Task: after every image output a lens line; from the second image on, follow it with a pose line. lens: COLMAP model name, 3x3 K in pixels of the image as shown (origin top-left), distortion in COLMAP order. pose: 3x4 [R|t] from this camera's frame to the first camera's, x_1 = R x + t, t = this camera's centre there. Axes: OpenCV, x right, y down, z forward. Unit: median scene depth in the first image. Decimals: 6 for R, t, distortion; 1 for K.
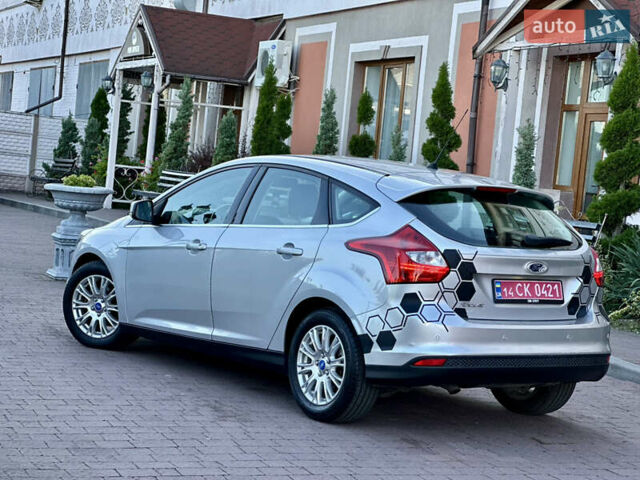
lens RADIAL K [[1421.4, 0, 320.0], [0, 1421.4, 240.0], [0, 0, 1]] dist [-0.137551, 5.192381]
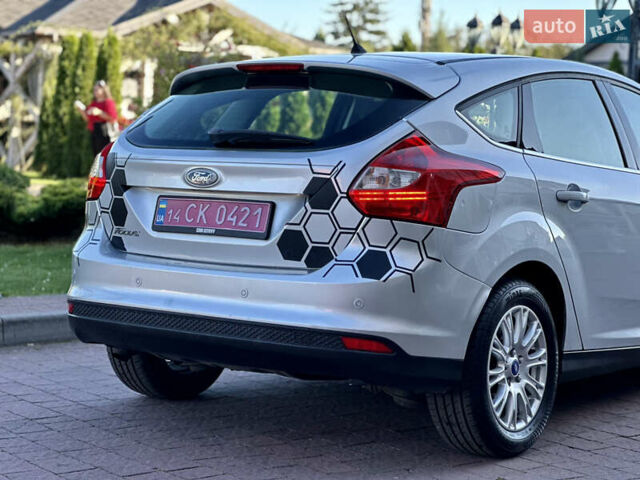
lens RADIAL K [[1421.4, 0, 320.0], [0, 1421.4, 240.0], [0, 0, 1]] dist [-0.137551, 5.192381]
pose [[0.296792, -0.009183, -0.954898, 0.769794], [-0.051782, 0.998328, -0.025695, 0.060500], [0.953537, 0.057072, 0.295821, 0.857890]]
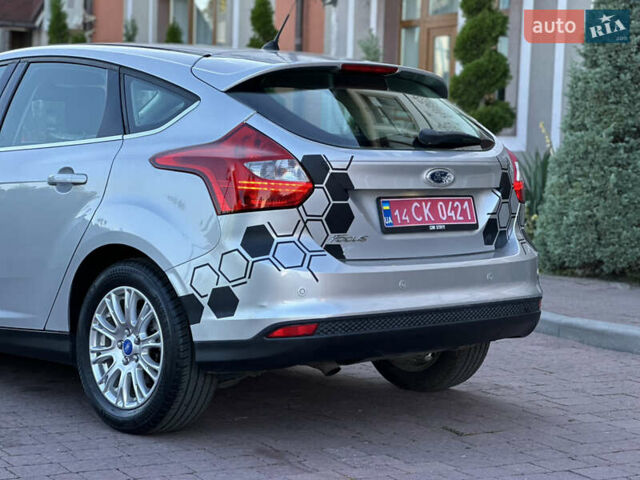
lens RADIAL K [[1416.3, 0, 325.0], [0, 1416.3, 238.1], [0, 0, 1]] dist [-0.097141, 4.878130]
pose [[0.989363, -0.069592, 0.127739, 0.011631], [0.066739, 0.997419, 0.026479, 0.026660], [-0.129252, -0.017672, 0.991454, 0.341633]]
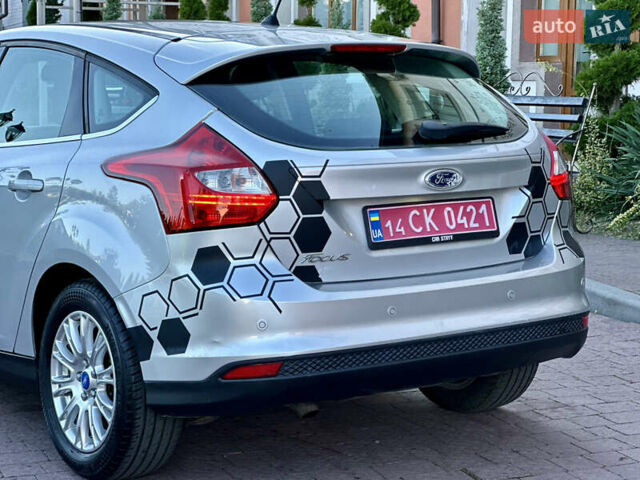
lens RADIAL K [[1421.4, 0, 320.0], [0, 1421.4, 240.0], [0, 0, 1]] dist [-0.137551, 5.192381]
pose [[0.996163, -0.085629, -0.018077, 0.111425], [0.086639, 0.994085, 0.065487, 0.002374], [0.012363, -0.066802, 0.997690, 0.434911]]
